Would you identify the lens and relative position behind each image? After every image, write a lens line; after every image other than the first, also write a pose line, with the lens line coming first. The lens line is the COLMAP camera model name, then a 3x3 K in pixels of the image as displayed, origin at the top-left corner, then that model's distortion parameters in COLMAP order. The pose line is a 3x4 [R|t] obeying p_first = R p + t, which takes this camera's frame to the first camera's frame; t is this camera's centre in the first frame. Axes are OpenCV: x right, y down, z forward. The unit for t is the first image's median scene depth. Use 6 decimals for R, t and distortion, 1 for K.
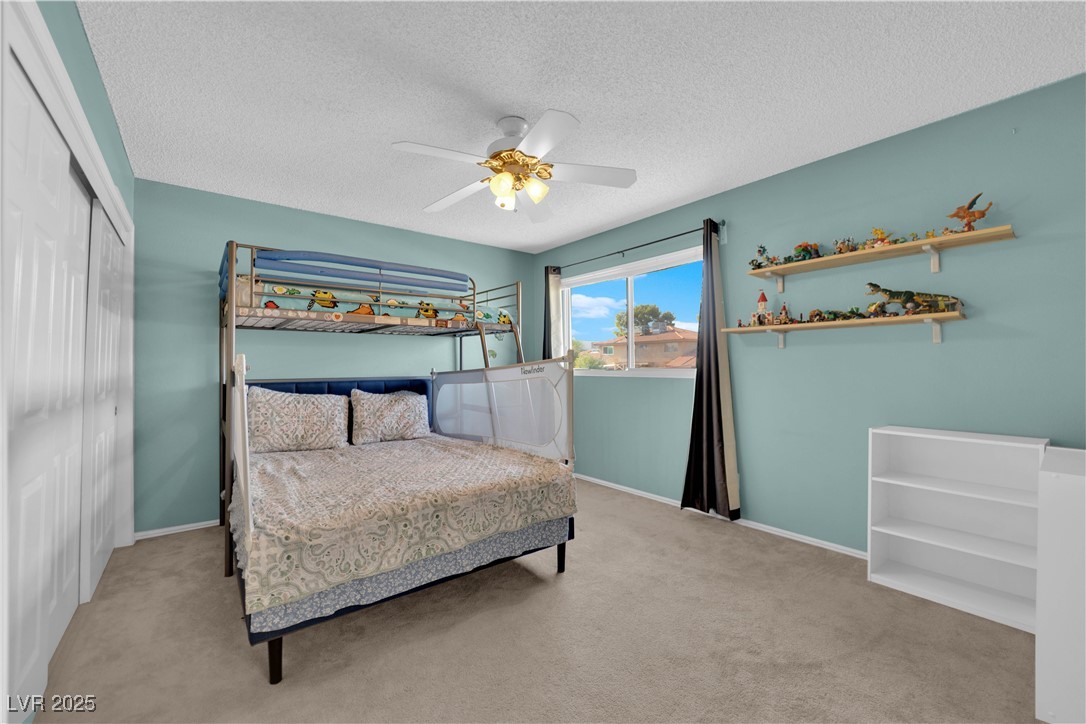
lens RADIAL K [[439.4, 0, 546.7], [0, 439.4, 360.8], [0, 0, 1]] dist [-0.008068, -0.004940]
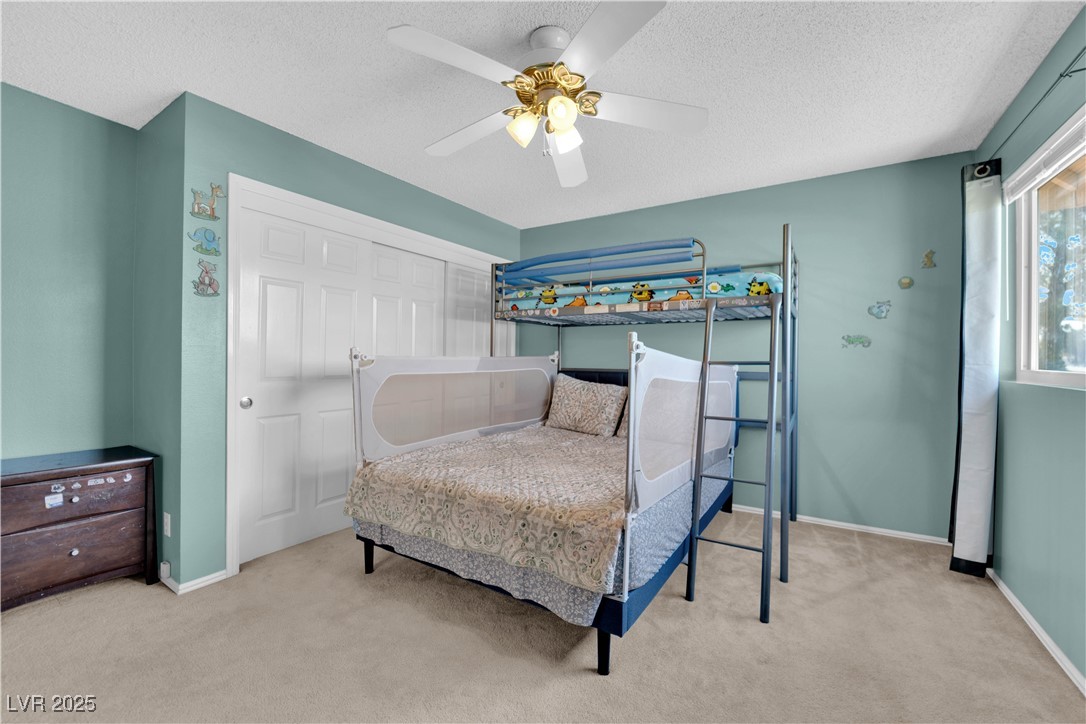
lens RADIAL K [[439.4, 0, 546.7], [0, 439.4, 360.8], [0, 0, 1]] dist [-0.008068, -0.004940]
pose [[0.326608, 0.015076, -0.945040, 0.500910], [0.000203, 0.999872, 0.016020, 0.003576], [0.945160, -0.005424, 0.326563, 0.577679]]
